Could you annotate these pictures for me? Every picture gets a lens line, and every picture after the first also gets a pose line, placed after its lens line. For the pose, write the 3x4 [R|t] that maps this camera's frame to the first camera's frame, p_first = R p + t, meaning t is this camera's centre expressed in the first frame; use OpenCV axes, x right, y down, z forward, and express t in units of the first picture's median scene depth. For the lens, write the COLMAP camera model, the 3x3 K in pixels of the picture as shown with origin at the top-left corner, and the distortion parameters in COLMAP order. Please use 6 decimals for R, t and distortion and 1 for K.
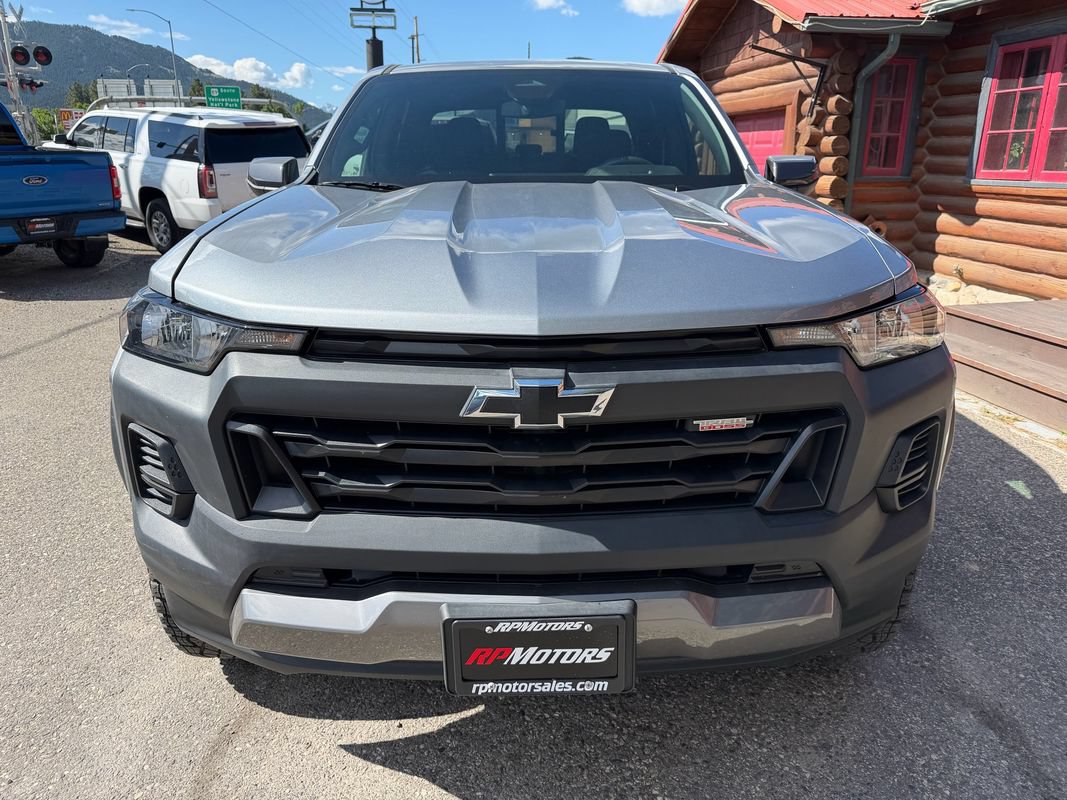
lens RADIAL K [[767.4, 0, 533.5], [0, 767.4, 400.0], [0, 0, 1]] dist [0.002570, -0.009288]
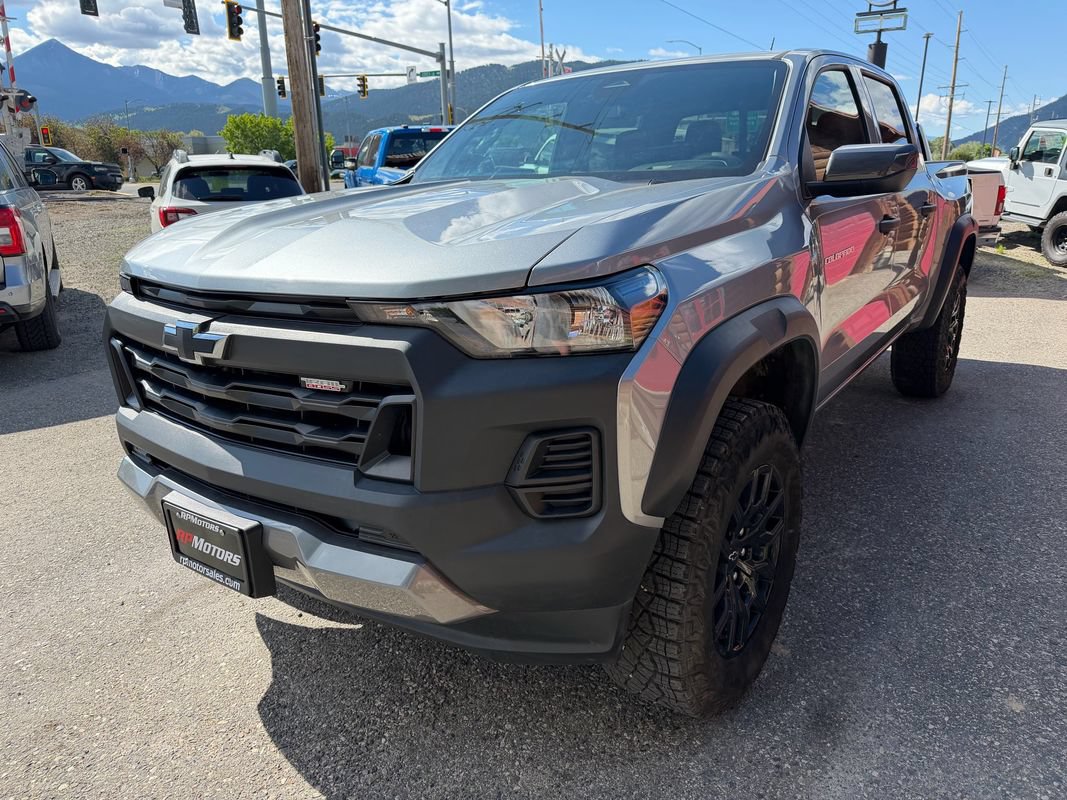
lens RADIAL K [[758.2, 0, 533.5], [0, 758.2, 400.0], [0, 0, 1]] dist [0.003897, -0.005653]
pose [[0.805159, 0.149652, -0.573867, 0.847961], [-0.156837, 0.986919, 0.037317, -0.026674], [0.571945, 0.059957, 0.818098, 0.208092]]
